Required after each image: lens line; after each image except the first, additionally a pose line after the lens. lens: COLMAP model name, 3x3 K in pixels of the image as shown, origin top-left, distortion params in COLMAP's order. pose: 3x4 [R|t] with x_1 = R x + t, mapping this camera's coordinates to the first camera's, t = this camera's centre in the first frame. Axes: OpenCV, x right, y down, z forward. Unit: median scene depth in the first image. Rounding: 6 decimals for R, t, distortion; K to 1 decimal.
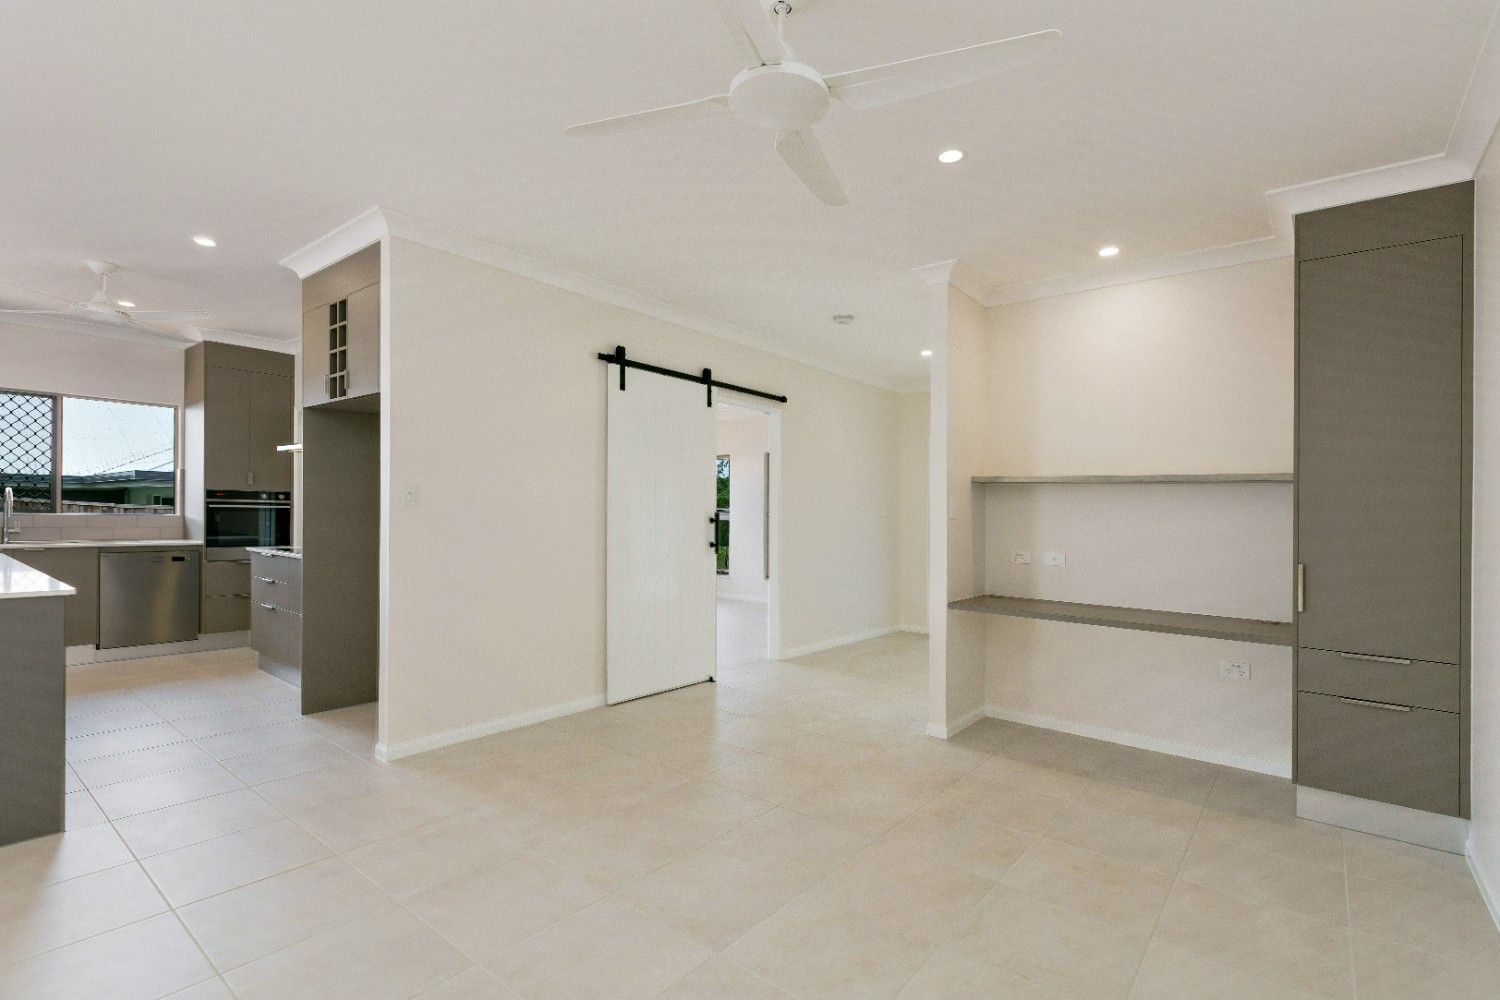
lens RADIAL K [[692.7, 0, 742.7], [0, 692.7, 522.7], [0, 0, 1]] dist [0.005060, -0.000292]
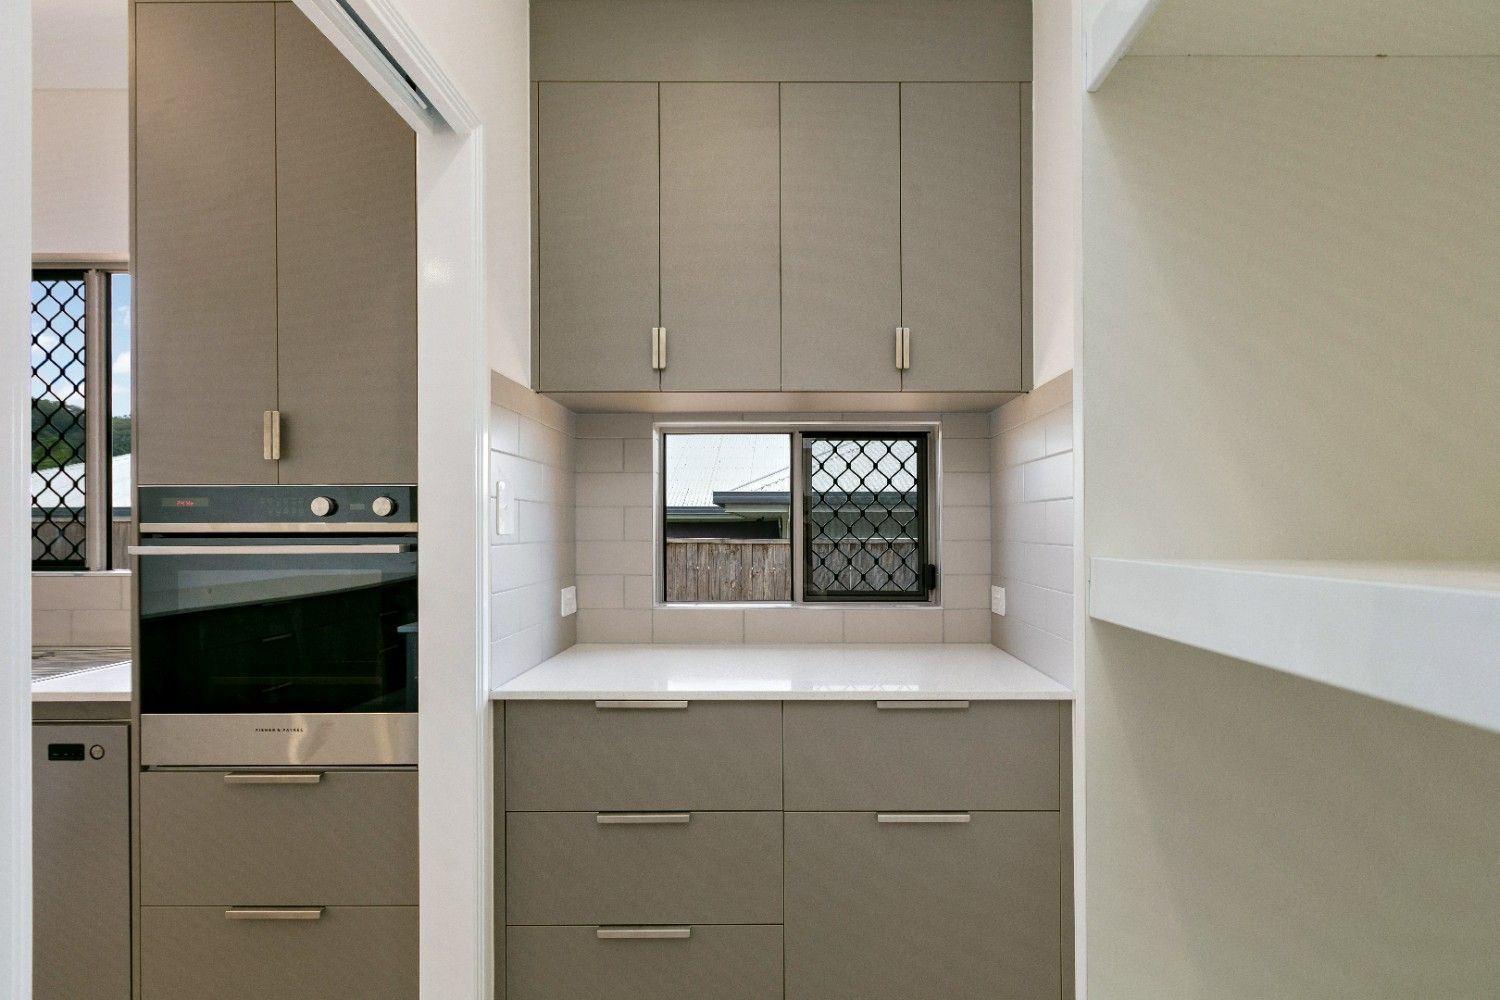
lens RADIAL K [[692.7, 0, 756.5], [0, 692.7, 514.8], [0, 0, 1]] dist [0.005060, -0.000292]
pose [[0.632172, -0.029847, -0.774253, -0.432203], [-0.004680, 0.999092, -0.042336, -0.027138], [0.774814, 0.030387, 0.631459, 1.016781]]
